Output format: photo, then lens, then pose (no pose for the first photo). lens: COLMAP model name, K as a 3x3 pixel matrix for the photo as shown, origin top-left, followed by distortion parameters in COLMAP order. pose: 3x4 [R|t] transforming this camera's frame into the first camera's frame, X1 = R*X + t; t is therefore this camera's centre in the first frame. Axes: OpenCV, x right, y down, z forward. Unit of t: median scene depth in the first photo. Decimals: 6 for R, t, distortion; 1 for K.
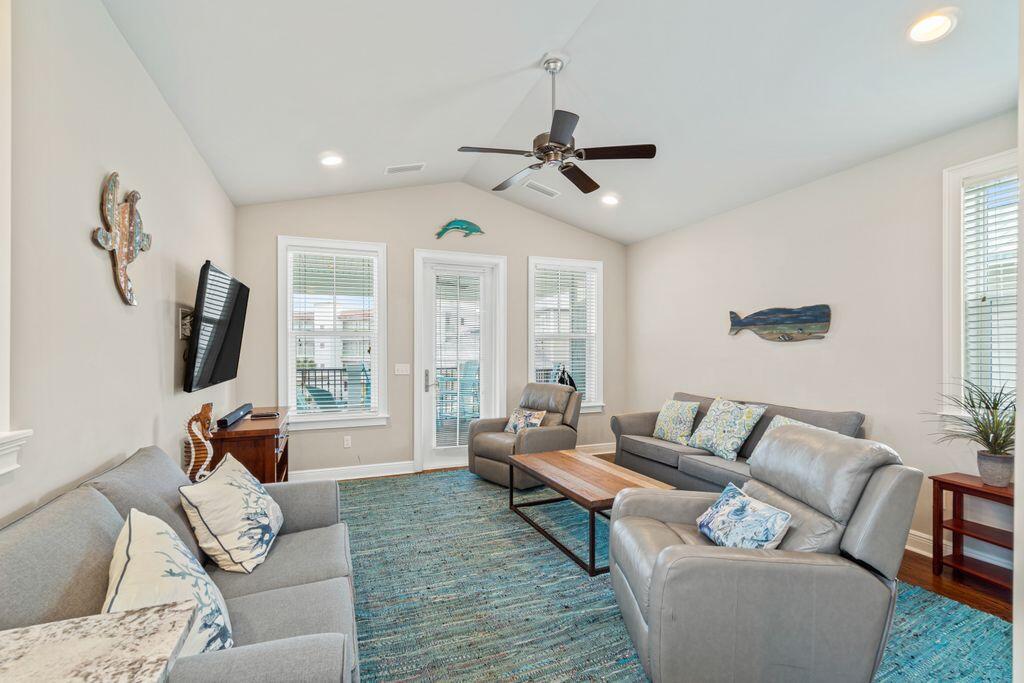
lens RADIAL K [[443.9, 0, 506.7], [0, 443.9, 351.3], [0, 0, 1]] dist [-0.001795, 0.000079]
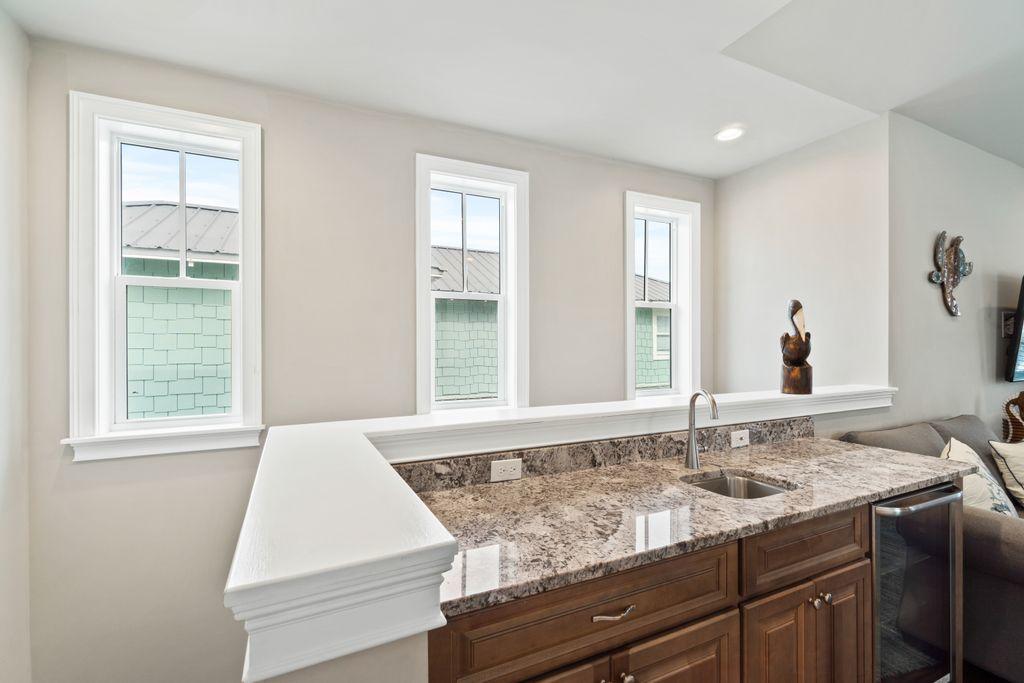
lens RADIAL K [[443.9, 0, 504.1], [0, 443.9, 349.1], [0, 0, 1]] dist [-0.001795, 0.000079]
pose [[0.055159, 0.001104, -0.998477, 0.527768], [0.001037, 0.999999, 0.001163, 0.001181], [0.998477, -0.001099, 0.055158, -0.565696]]
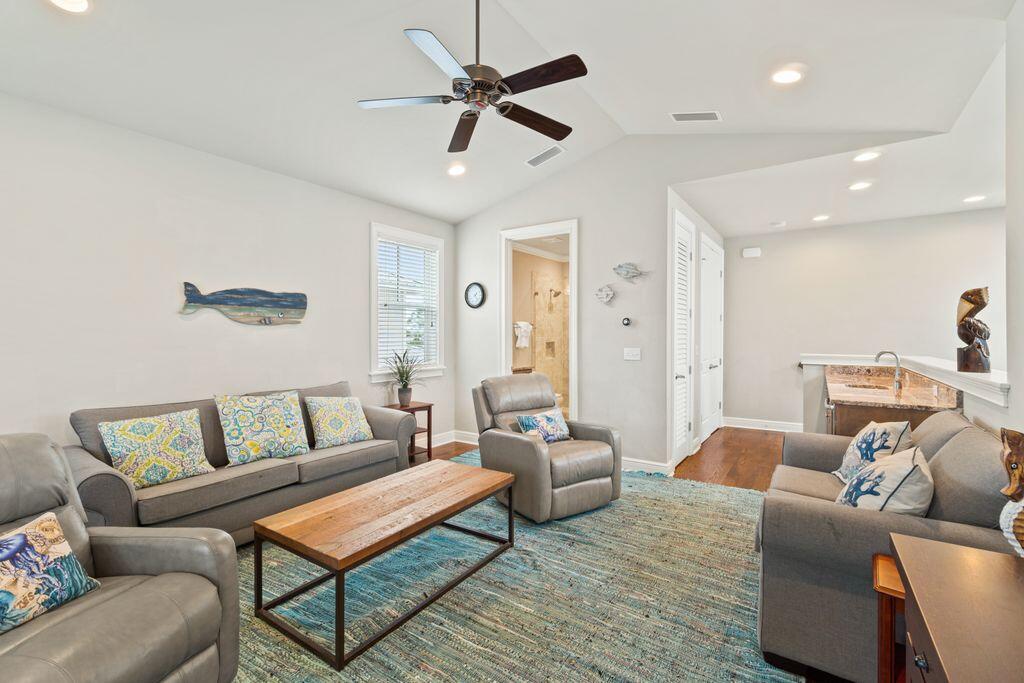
lens RADIAL K [[443.9, 0, 517.2], [0, 443.9, 335.6], [0, 0, 1]] dist [-0.001795, 0.000079]
pose [[-0.554145, -0.002326, 0.832417, -0.653104], [0.004925, 0.999969, 0.006073, -0.003540], [-0.832406, 0.007464, -0.554116, 1.473599]]
